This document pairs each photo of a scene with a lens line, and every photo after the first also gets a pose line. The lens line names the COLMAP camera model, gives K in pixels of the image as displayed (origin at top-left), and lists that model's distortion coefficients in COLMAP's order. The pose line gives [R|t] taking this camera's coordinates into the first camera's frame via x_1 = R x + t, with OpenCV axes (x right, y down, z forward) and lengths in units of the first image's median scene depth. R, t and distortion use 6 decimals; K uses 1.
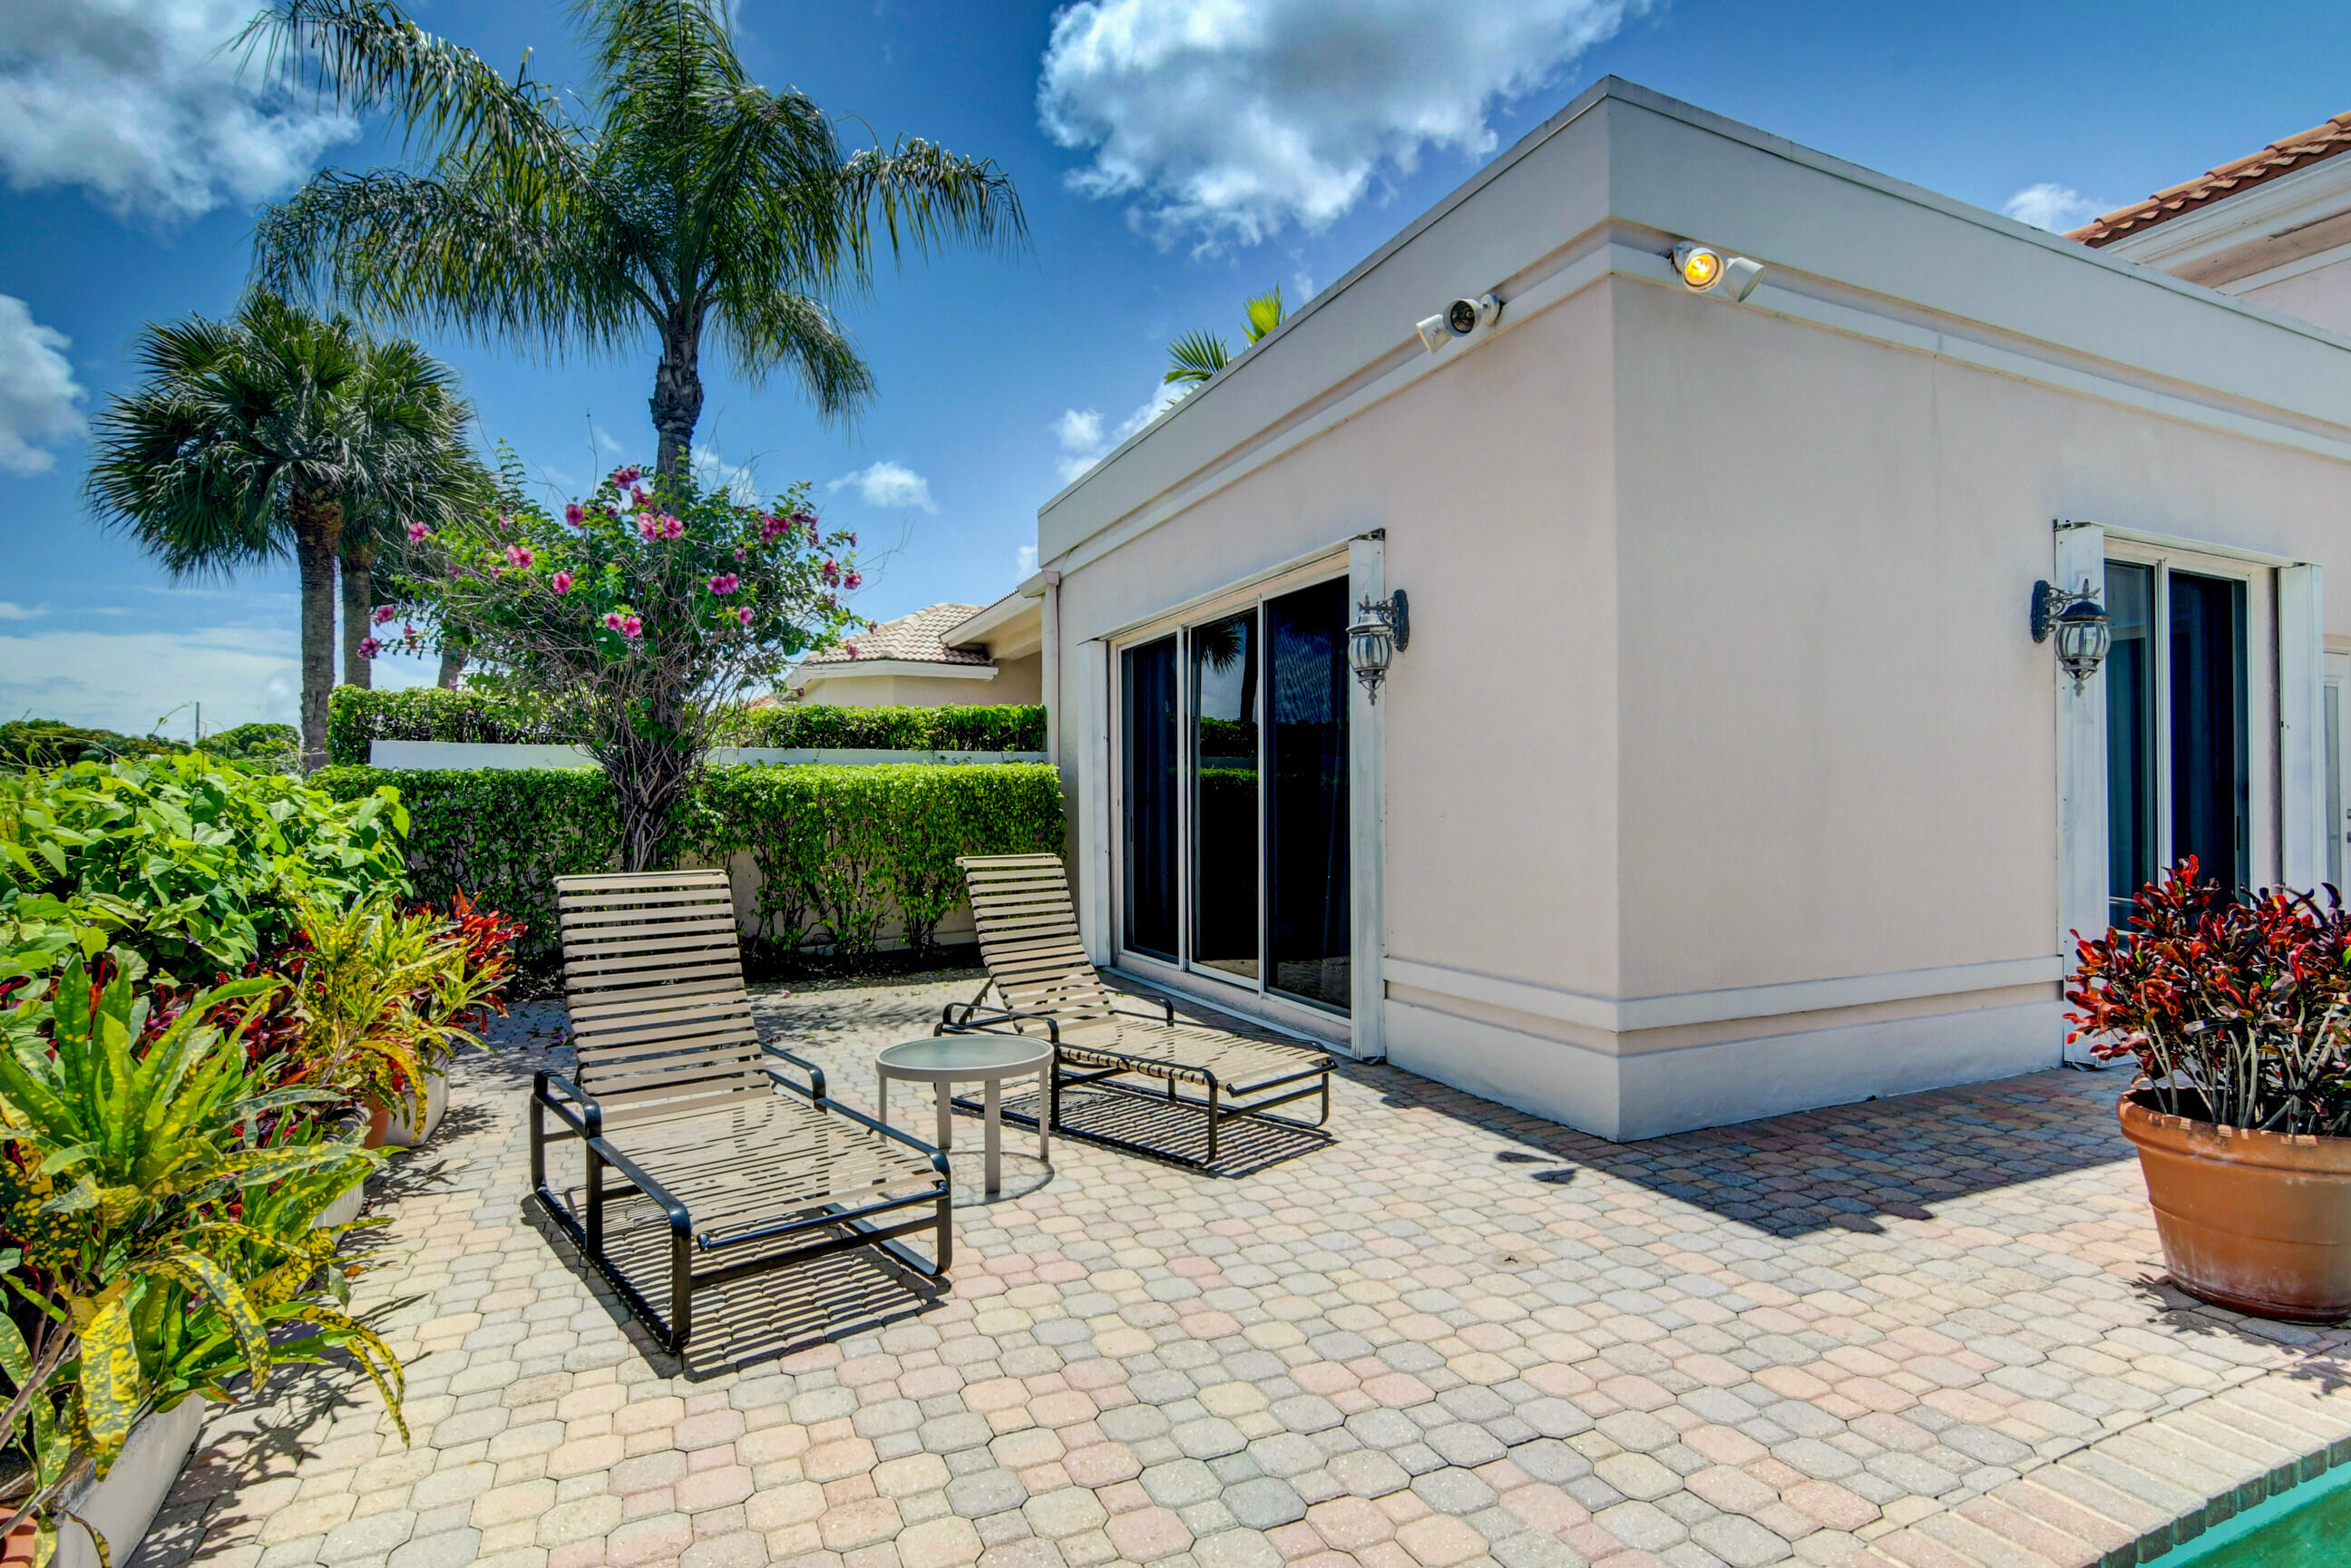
lens RADIAL K [[1146.7, 0, 1171.5], [0, 1146.7, 805.1], [0, 0, 1]] dist [-0.027542, 0.013440]
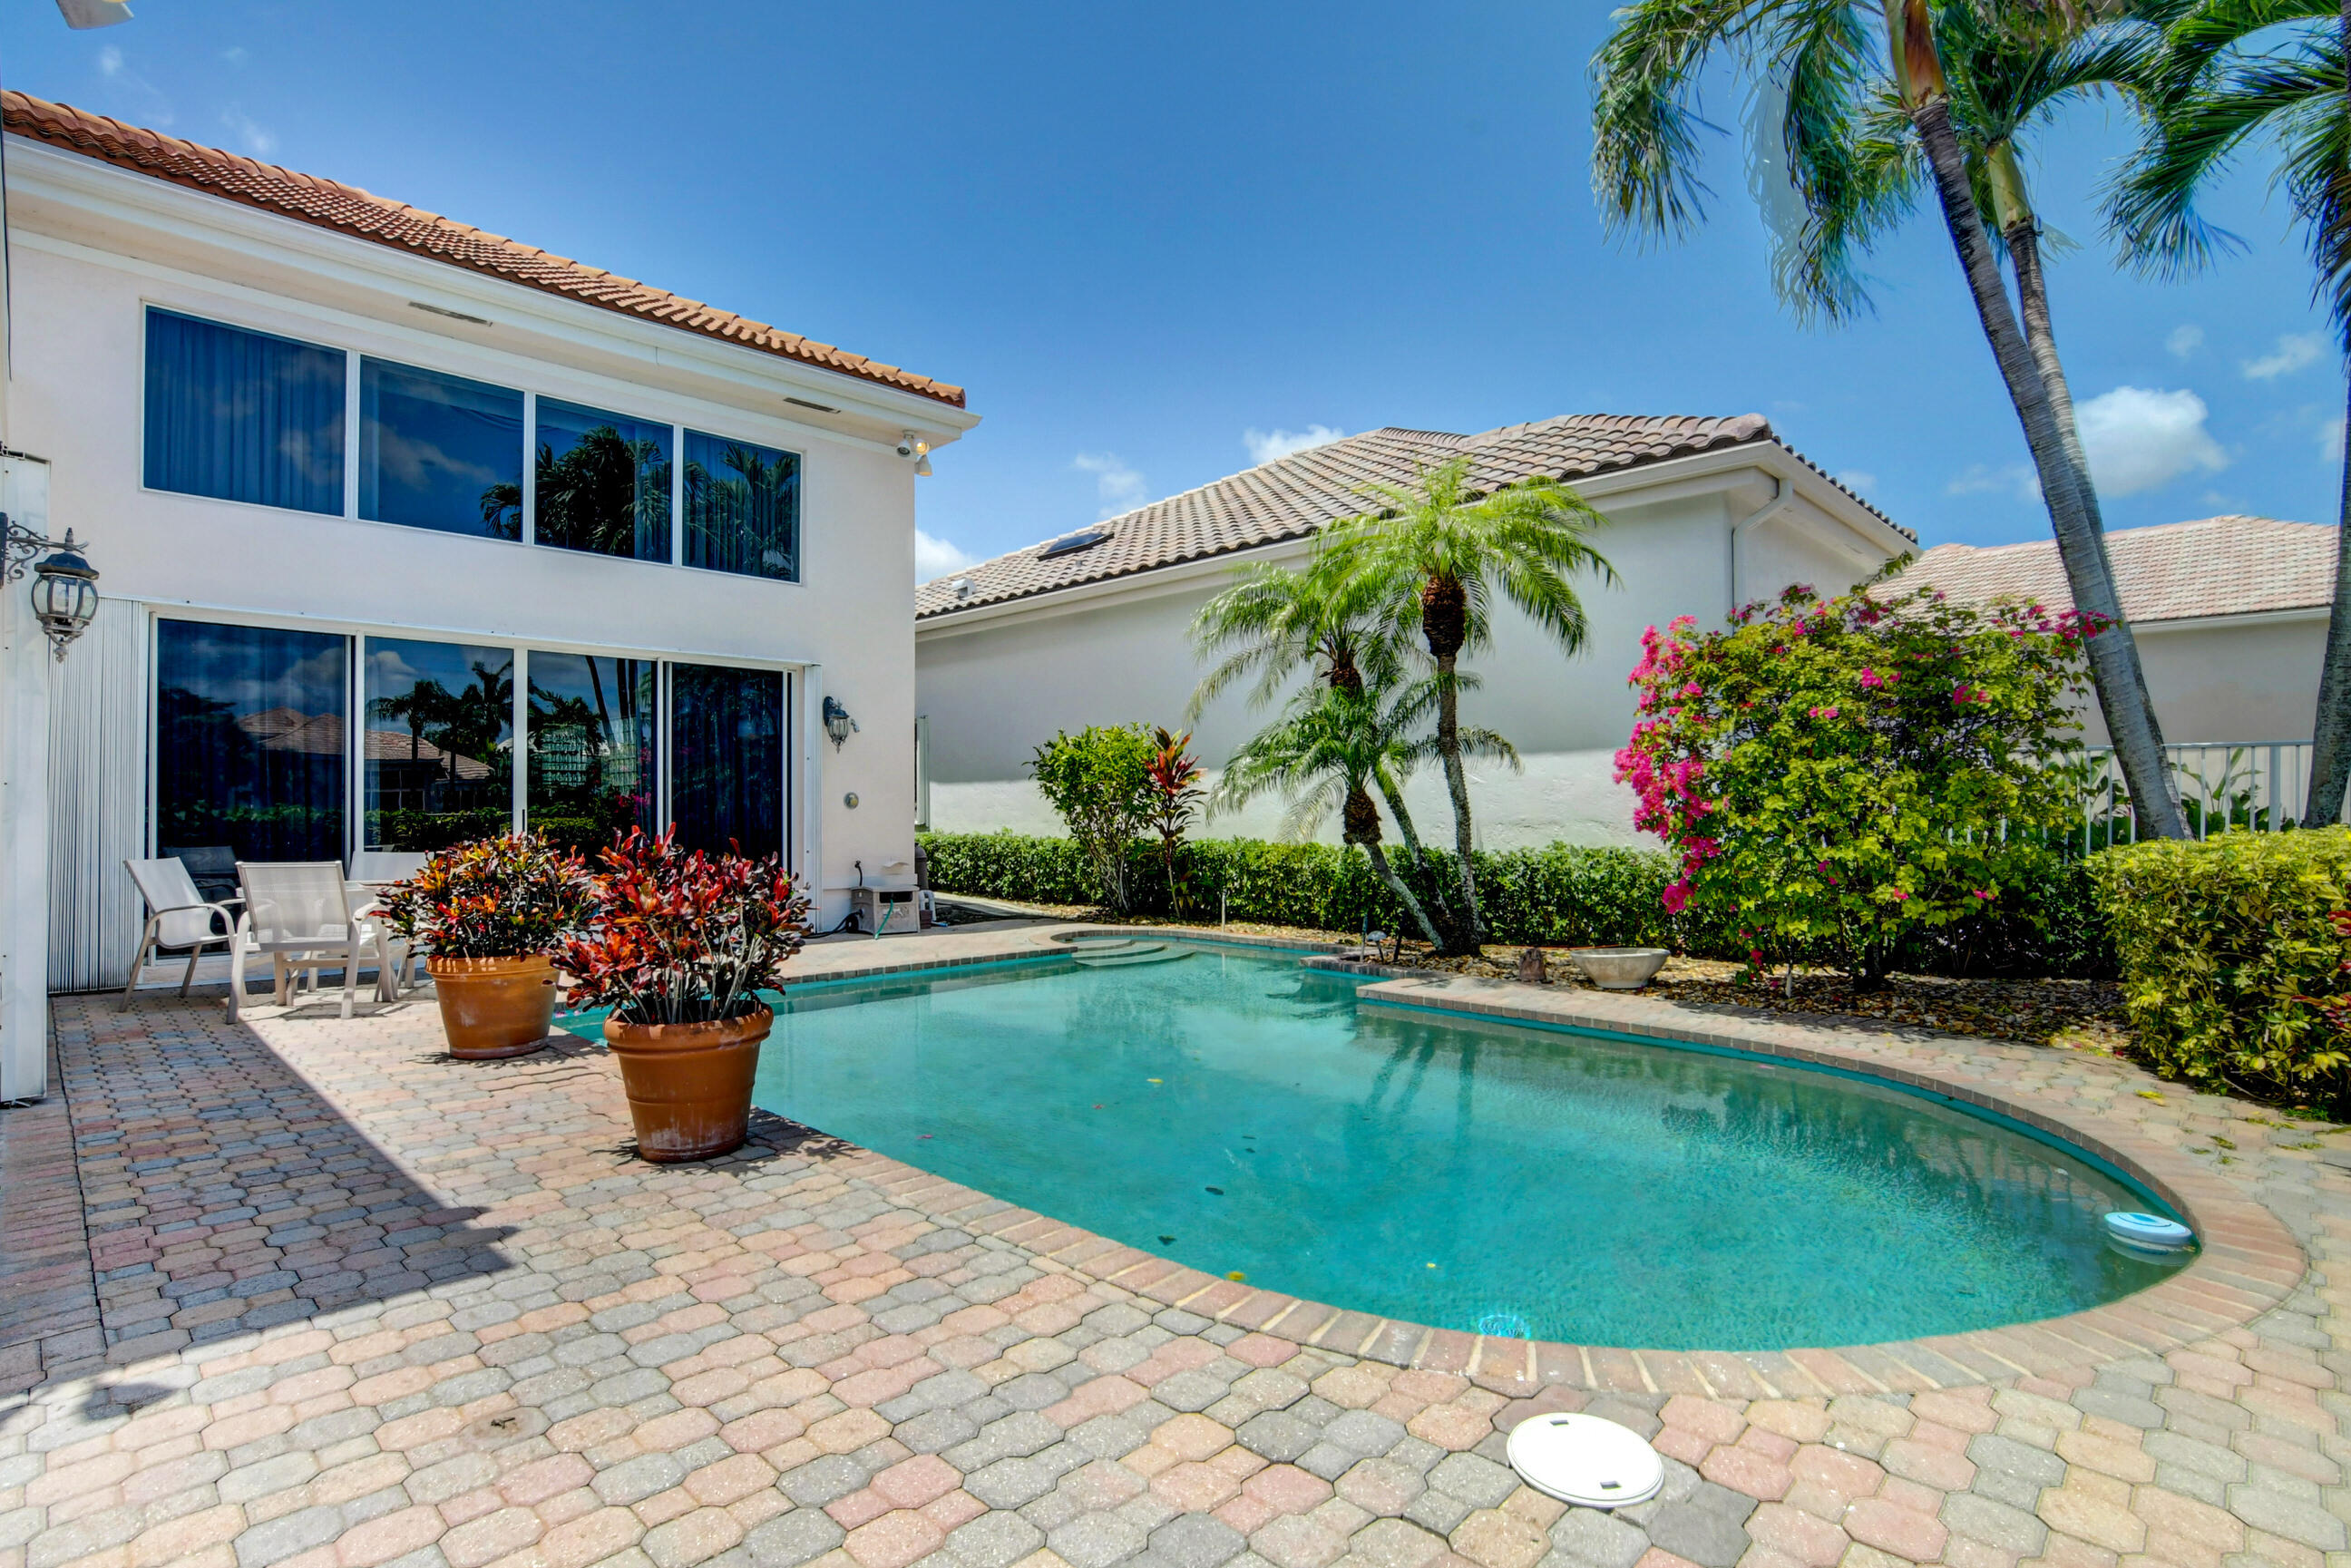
lens RADIAL K [[1146.7, 0, 1171.5], [0, 1146.7, 805.1], [0, 0, 1]] dist [-0.027542, 0.013440]
pose [[-0.350871, 0.013727, 0.936323, -0.481225], [0.000887, 0.999897, -0.014326, 0.041520], [-0.936423, -0.004196, -0.350847, 0.872687]]
